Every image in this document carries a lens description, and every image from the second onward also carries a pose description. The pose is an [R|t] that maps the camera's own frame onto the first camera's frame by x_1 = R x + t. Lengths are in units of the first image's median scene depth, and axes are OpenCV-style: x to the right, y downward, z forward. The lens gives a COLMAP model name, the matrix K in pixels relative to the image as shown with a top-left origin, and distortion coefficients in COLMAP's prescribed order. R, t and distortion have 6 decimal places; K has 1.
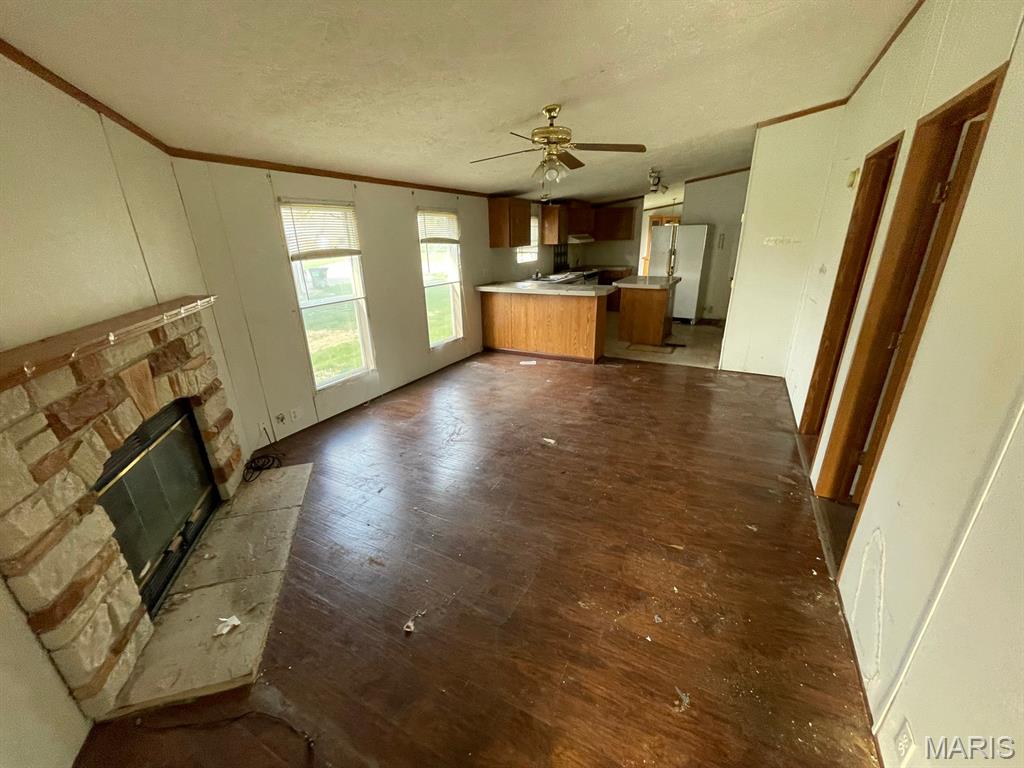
lens RADIAL K [[412.6, 0, 511.7], [0, 412.6, 391.1], [0, 0, 1]] dist [-0.003195, 0.000633]
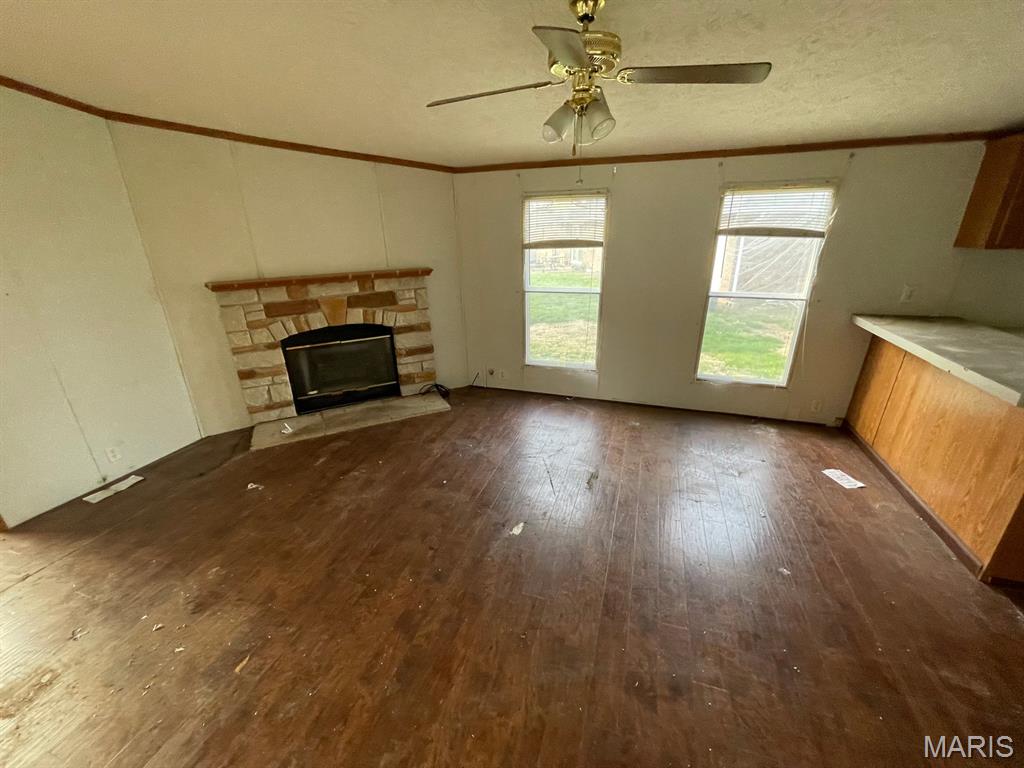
lens RADIAL K [[412.6, 0, 508.3], [0, 412.6, 388.1], [0, 0, 1]] dist [-0.003195, 0.000633]
pose [[0.162853, 0.375505, -0.912401, 0.596392], [-0.330967, 0.891956, 0.308017, -0.284179], [0.929483, 0.251813, 0.269538, 0.686073]]
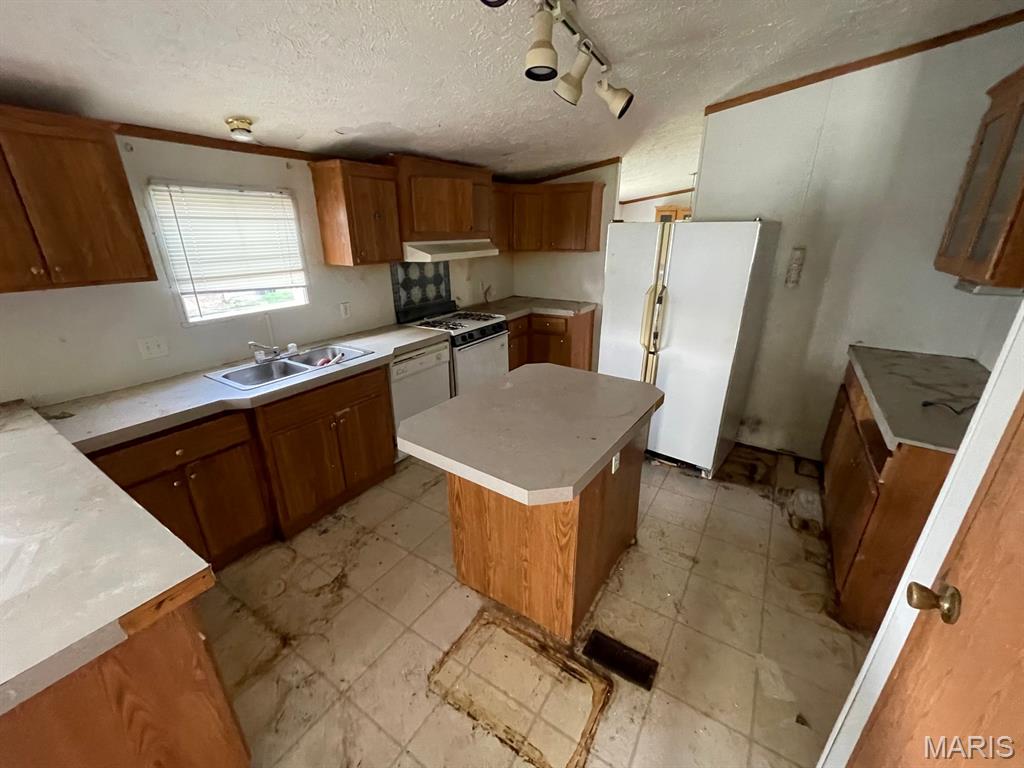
lens RADIAL K [[412.6, 0, 515.8], [0, 412.6, 384.5], [0, 0, 1]] dist [-0.003195, 0.000633]
pose [[0.996496, 0.046869, -0.069278, 0.125049], [-0.047076, 0.998890, -0.001370, -0.107219], [0.069137, 0.004627, 0.997596, 0.265690]]
